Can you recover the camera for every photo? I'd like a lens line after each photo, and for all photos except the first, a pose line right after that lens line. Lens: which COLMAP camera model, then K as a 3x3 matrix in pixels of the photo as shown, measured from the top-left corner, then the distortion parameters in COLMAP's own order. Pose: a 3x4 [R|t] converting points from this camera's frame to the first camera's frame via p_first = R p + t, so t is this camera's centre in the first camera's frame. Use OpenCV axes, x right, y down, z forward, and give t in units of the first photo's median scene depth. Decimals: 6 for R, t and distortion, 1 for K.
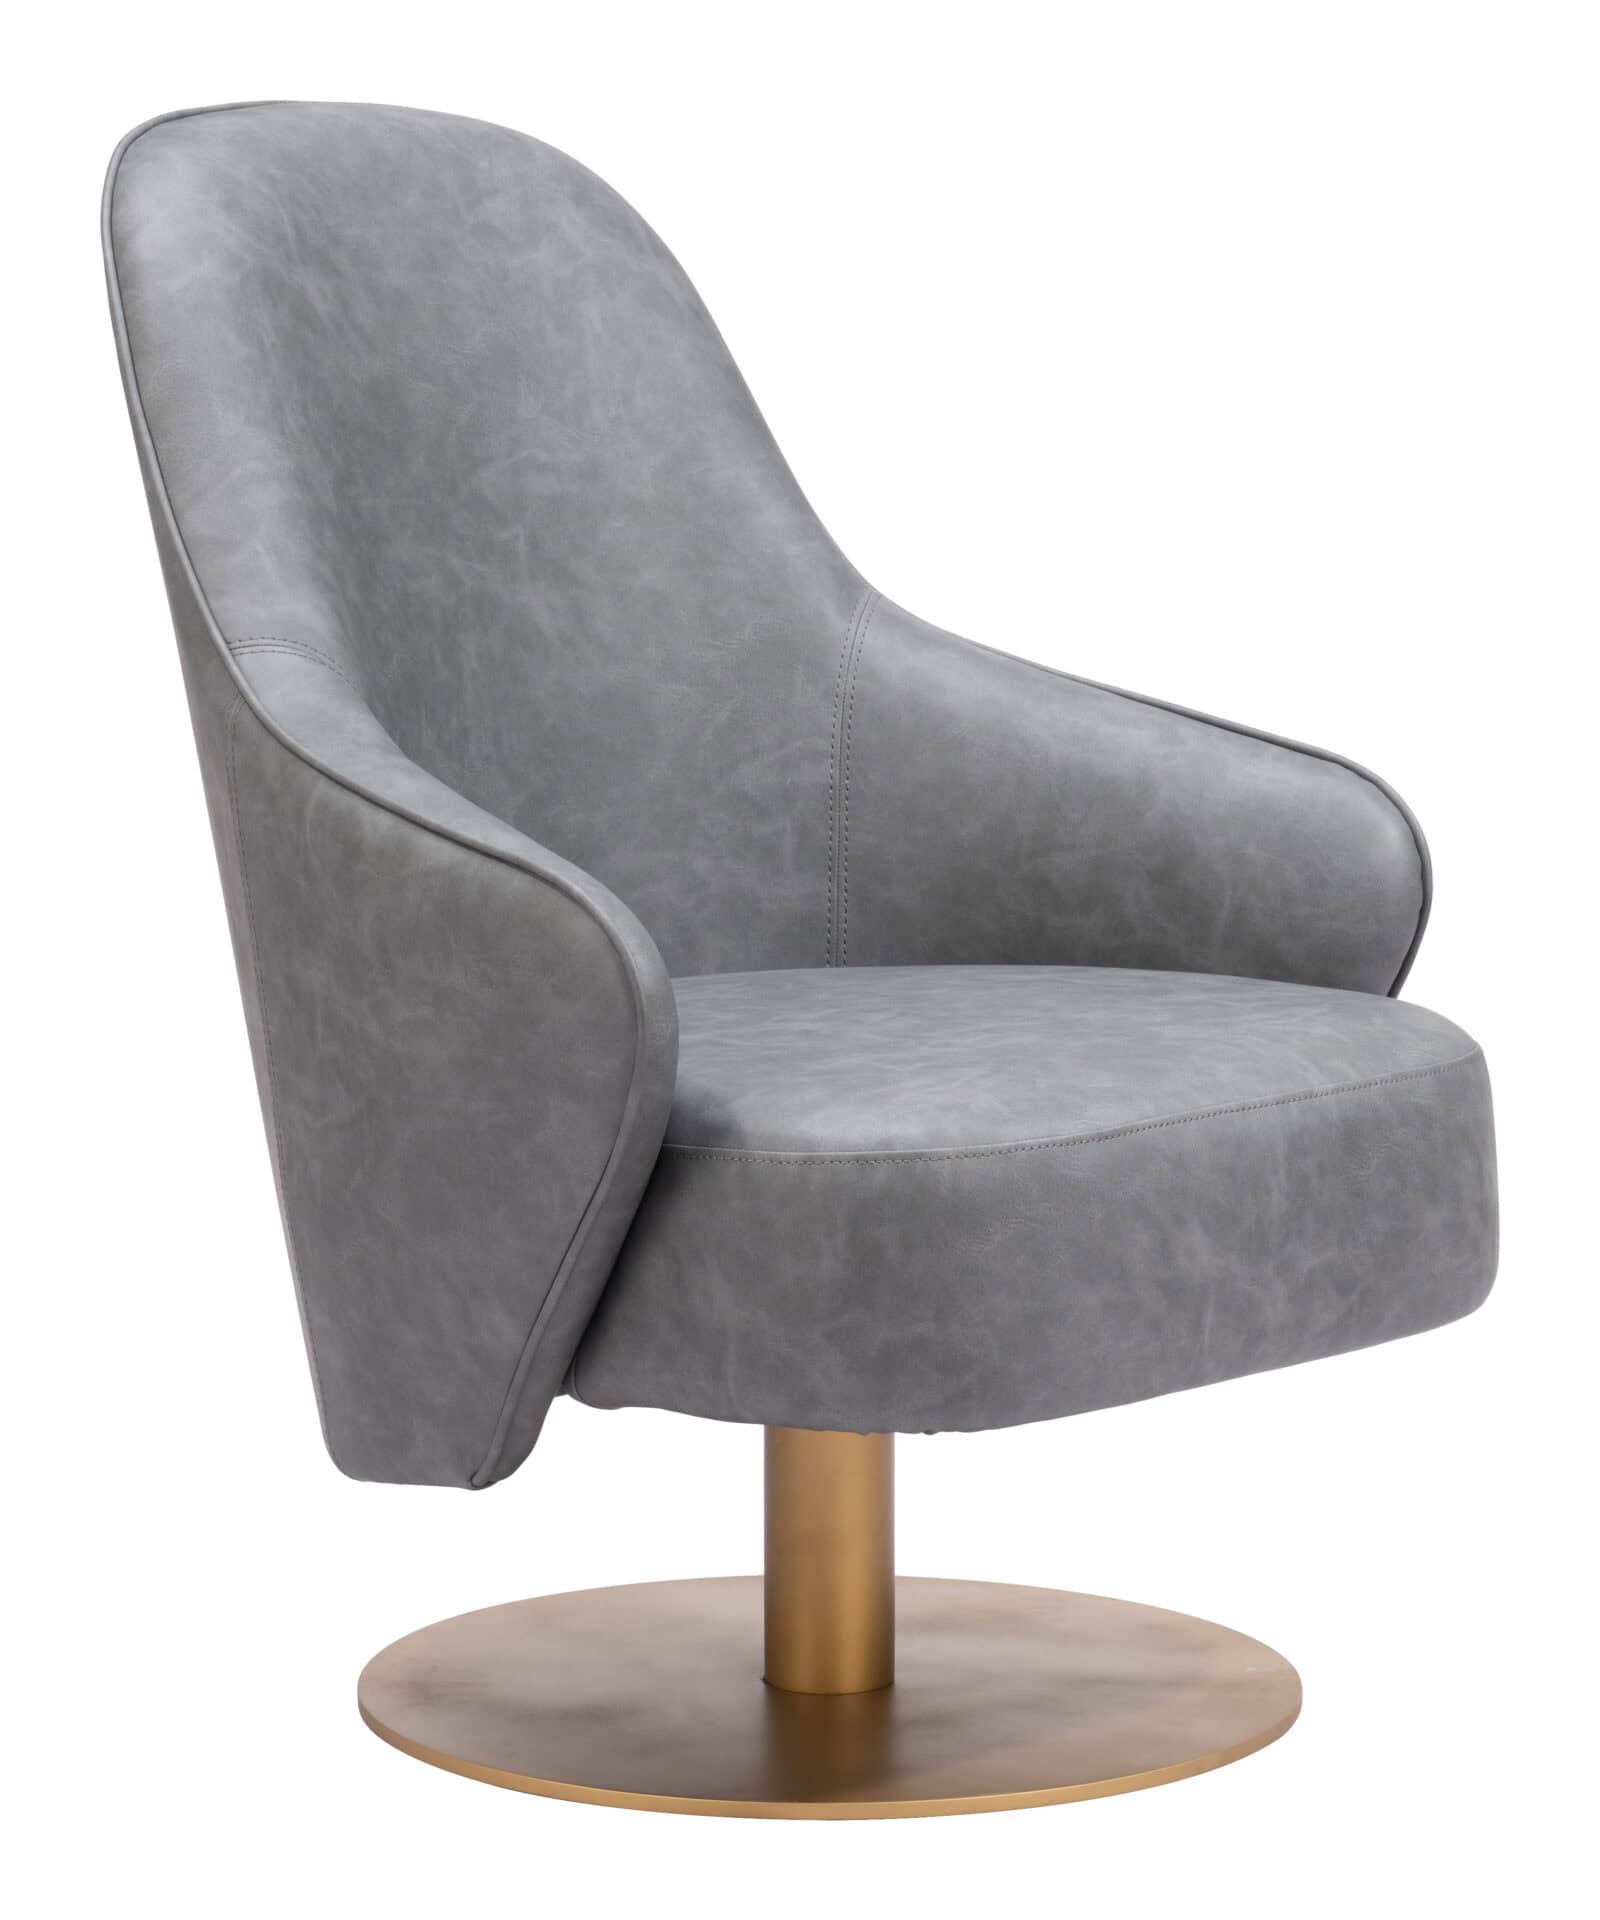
lens RADIAL K [[4264.9, 0, 800.0], [0, 4264.9, 960.0], [0, 0, 1]] dist [-0.005080, 0.198290]
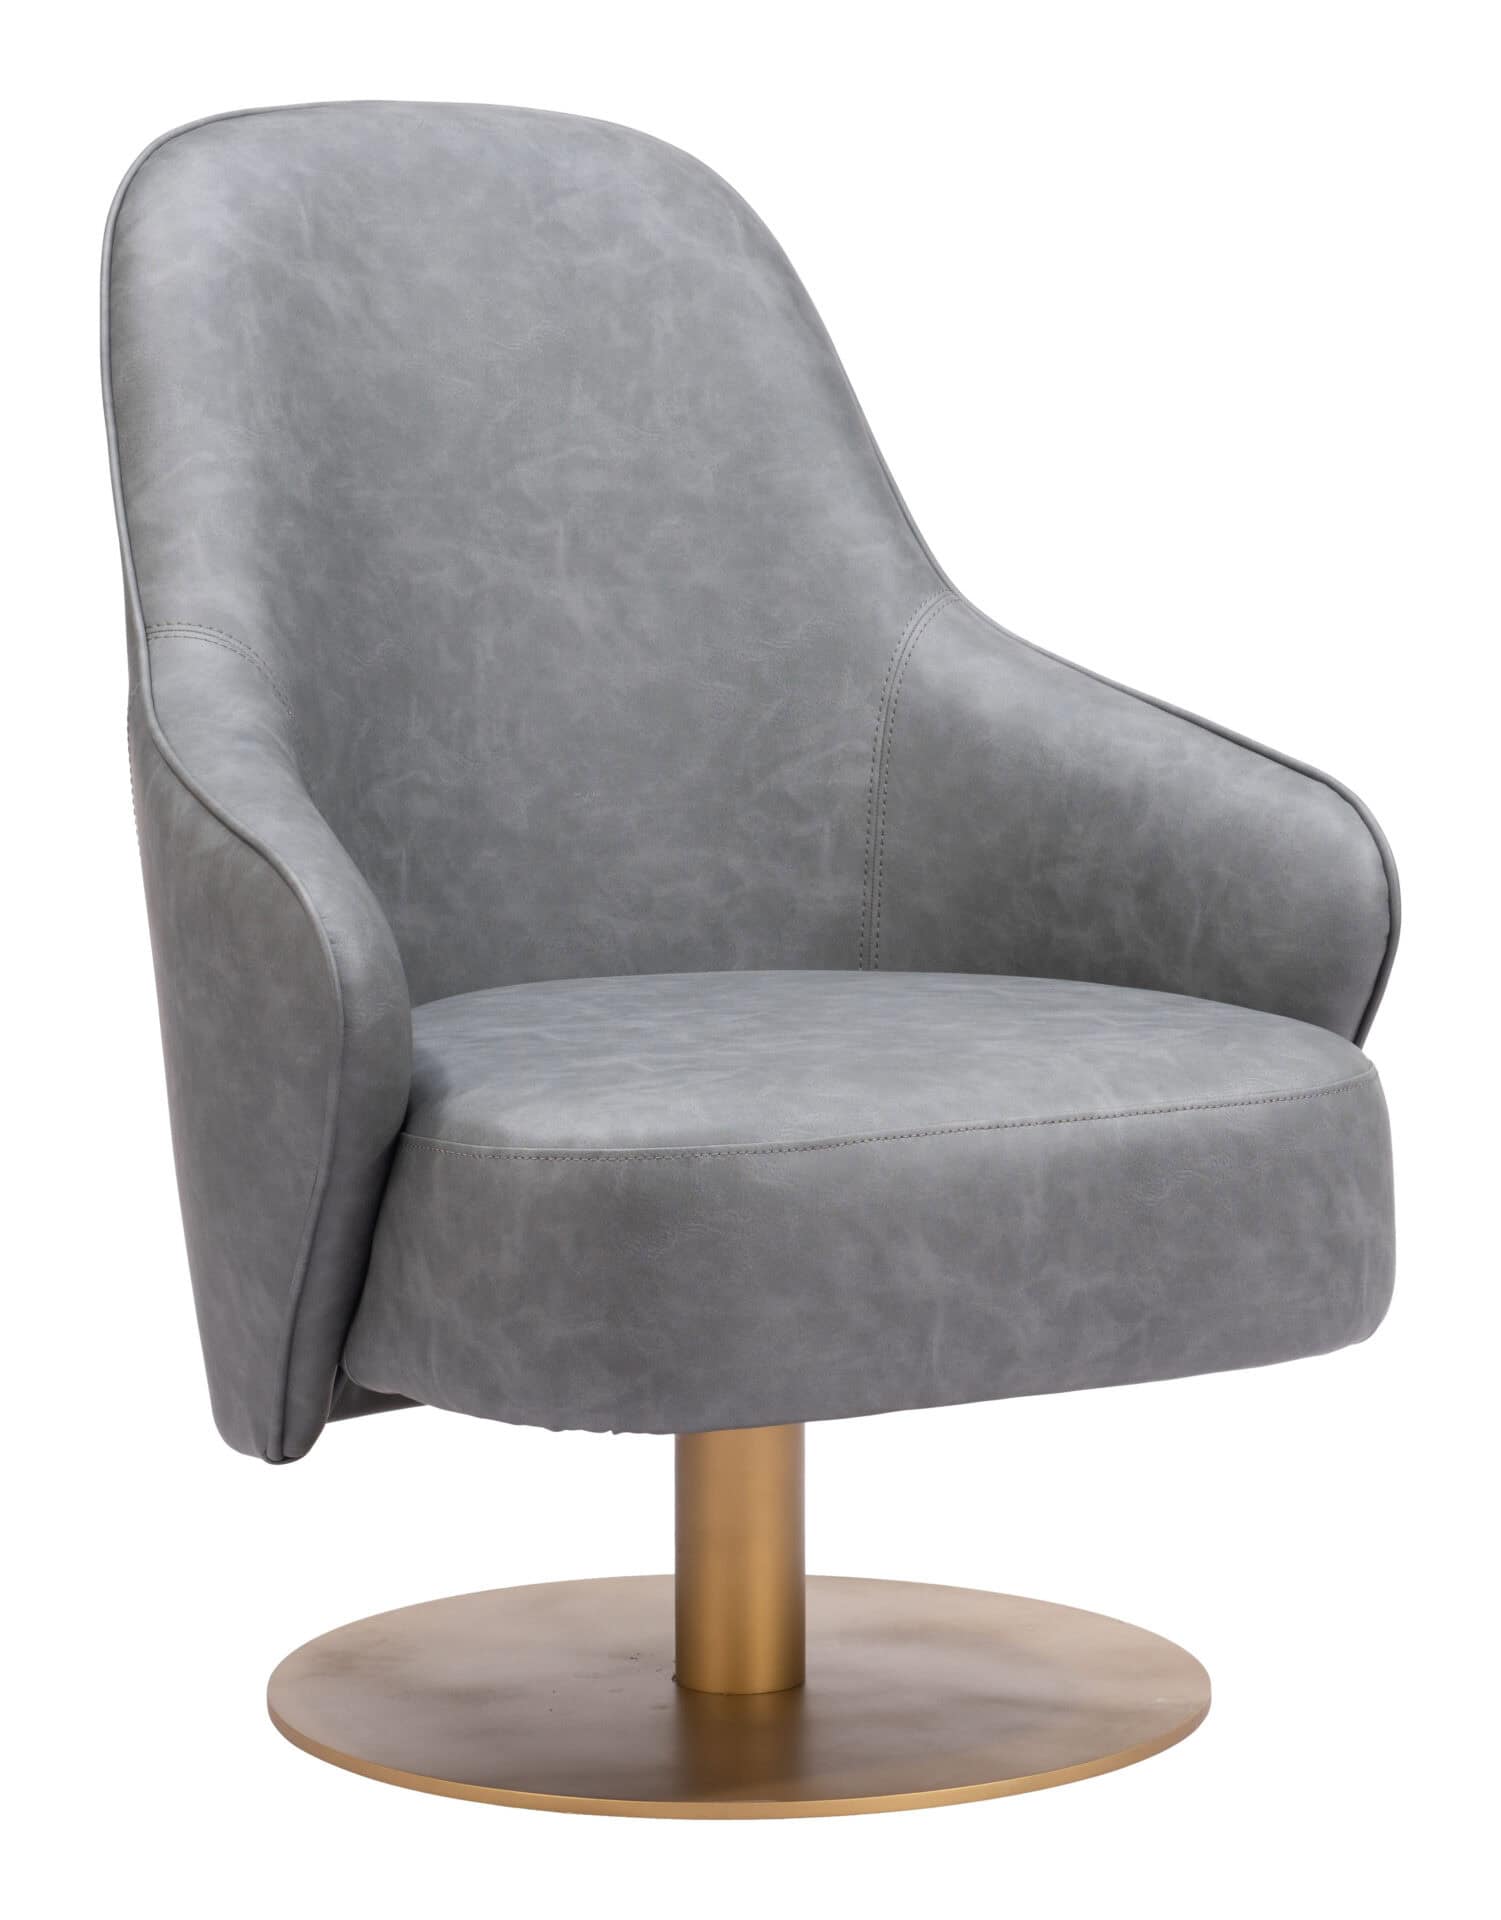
lens RADIAL K [[4259.1, 0, 750.5], [0, 4259.1, 960.0], [0, 0, 1]] dist [0.000316, 0.050759]
pose [[0.982016, 0.042568, -0.183937, 0.179912], [-0.042510, 0.999087, 0.004262, -0.004253], [0.183950, 0.003634, 0.982929, 0.015998]]
